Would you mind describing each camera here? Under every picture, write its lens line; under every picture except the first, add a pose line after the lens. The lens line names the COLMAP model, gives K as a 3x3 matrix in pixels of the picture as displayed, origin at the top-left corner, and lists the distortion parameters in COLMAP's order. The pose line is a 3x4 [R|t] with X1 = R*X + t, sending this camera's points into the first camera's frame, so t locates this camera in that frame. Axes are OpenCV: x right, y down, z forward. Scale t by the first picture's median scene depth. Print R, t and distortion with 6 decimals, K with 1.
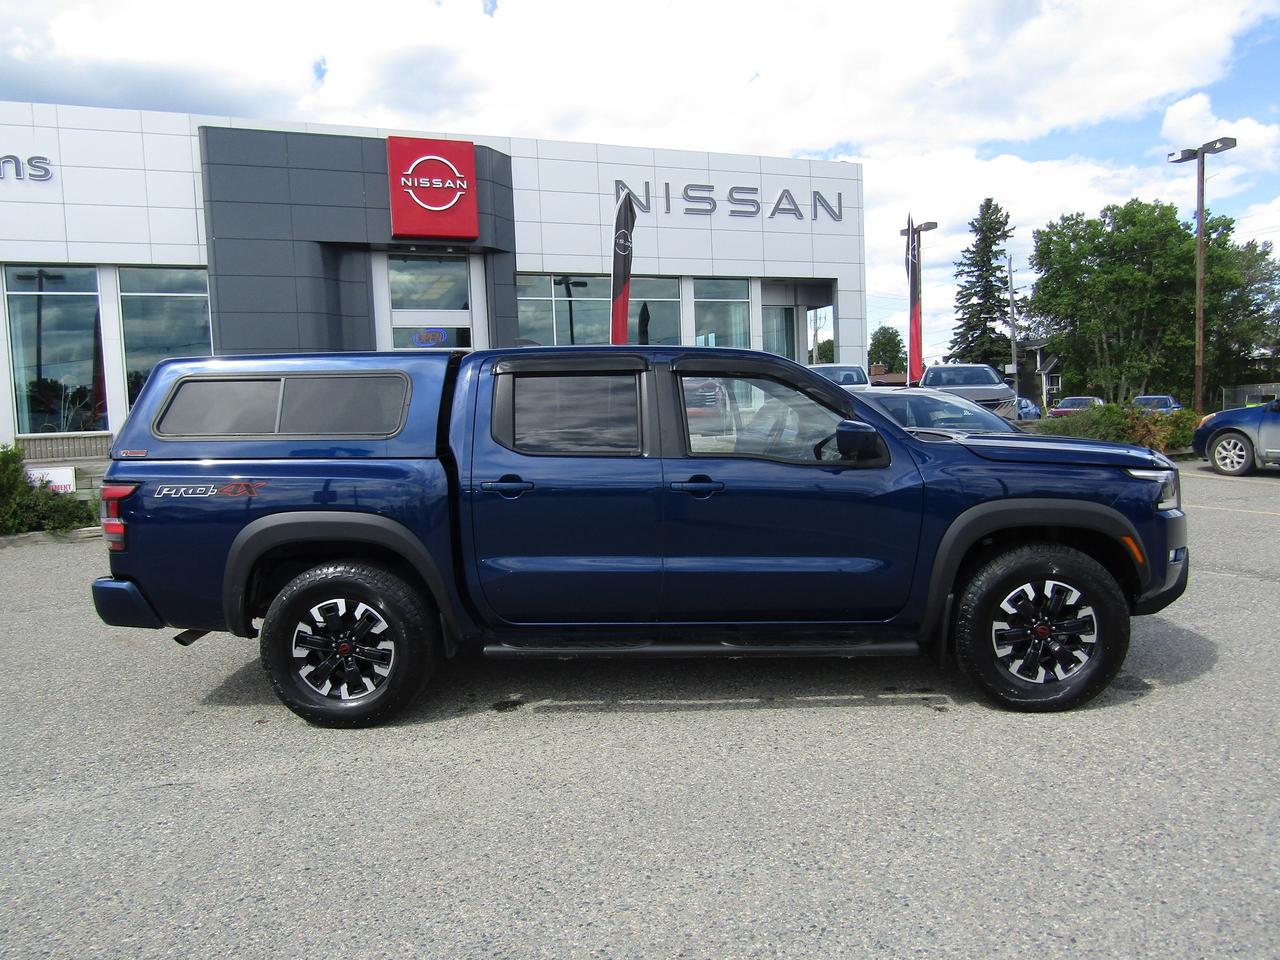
lens RADIAL K [[916.7, 0, 640.0], [0, 916.7, 480.0], [0, 0, 1]] dist [-0.001007, 0.001779]
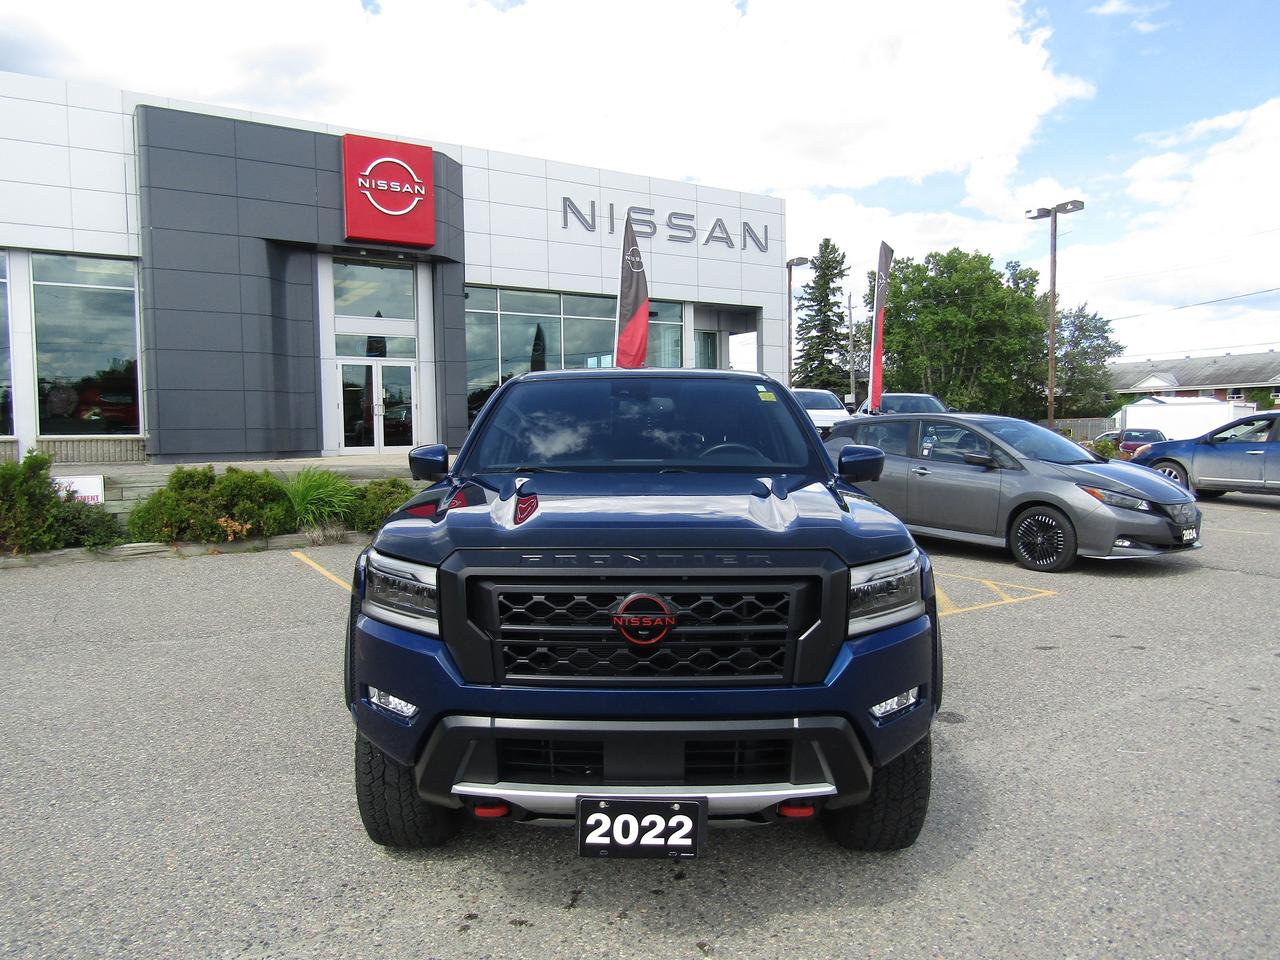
lens RADIAL K [[916.7, 0, 640.0], [0, 916.7, 480.0], [0, 0, 1]] dist [-0.001007, 0.001779]
pose [[0.980566, 0.015439, 0.195581, -0.124141], [-0.011127, 0.999671, -0.023129, 0.002083], [-0.195874, 0.020503, 0.980415, 0.012245]]
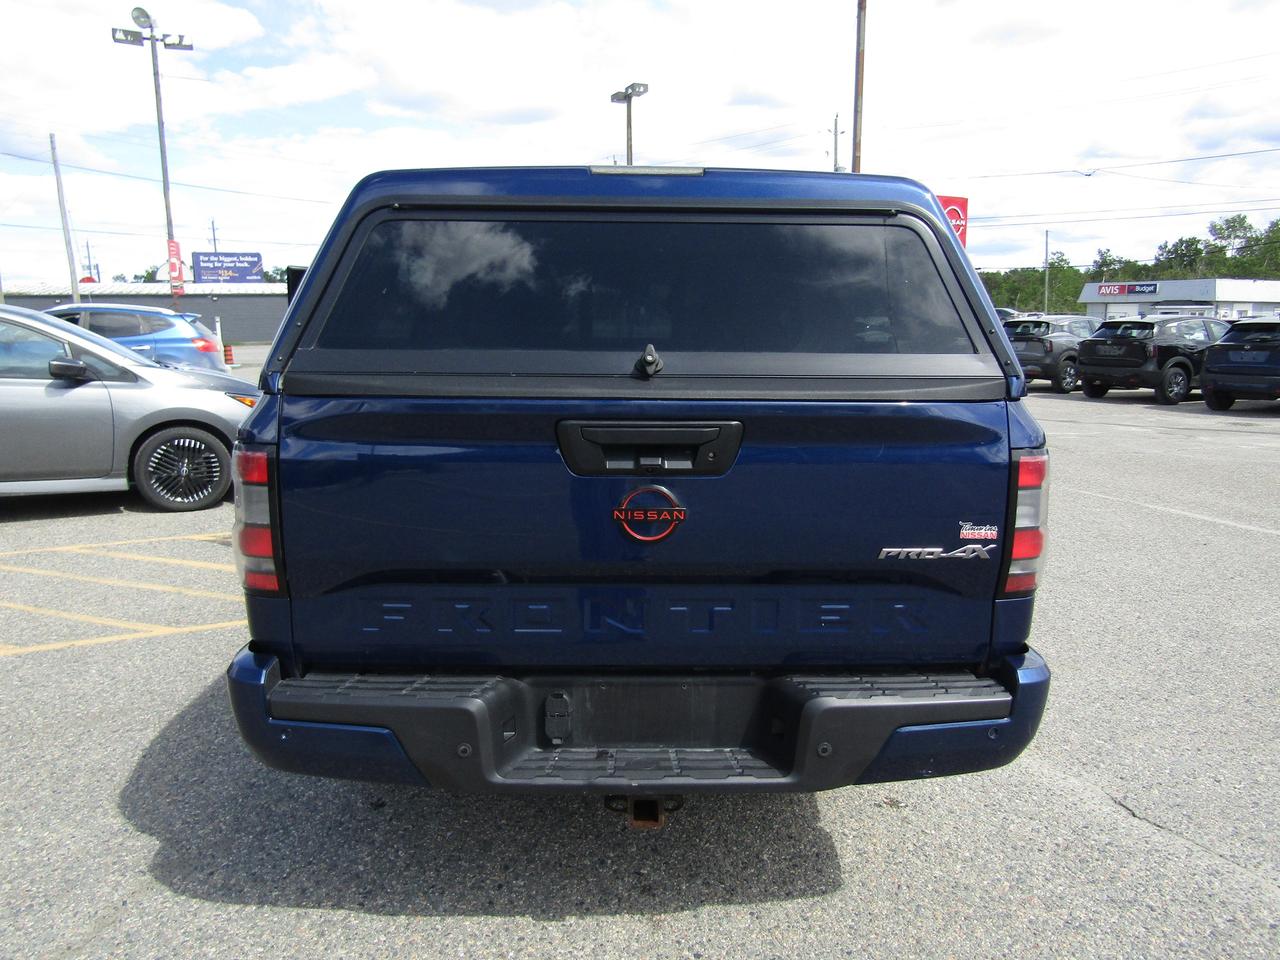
lens RADIAL K [[905.3, 0, 637.9], [0, 905.3, 474.6], [0, 0, 1]] dist [-0.007793, -0.004668]
pose [[-0.049070, -0.139747, 0.988971, -0.173893], [0.079306, 0.986492, 0.143332, -0.011308], [-0.995642, 0.085465, -0.037324, 0.209967]]
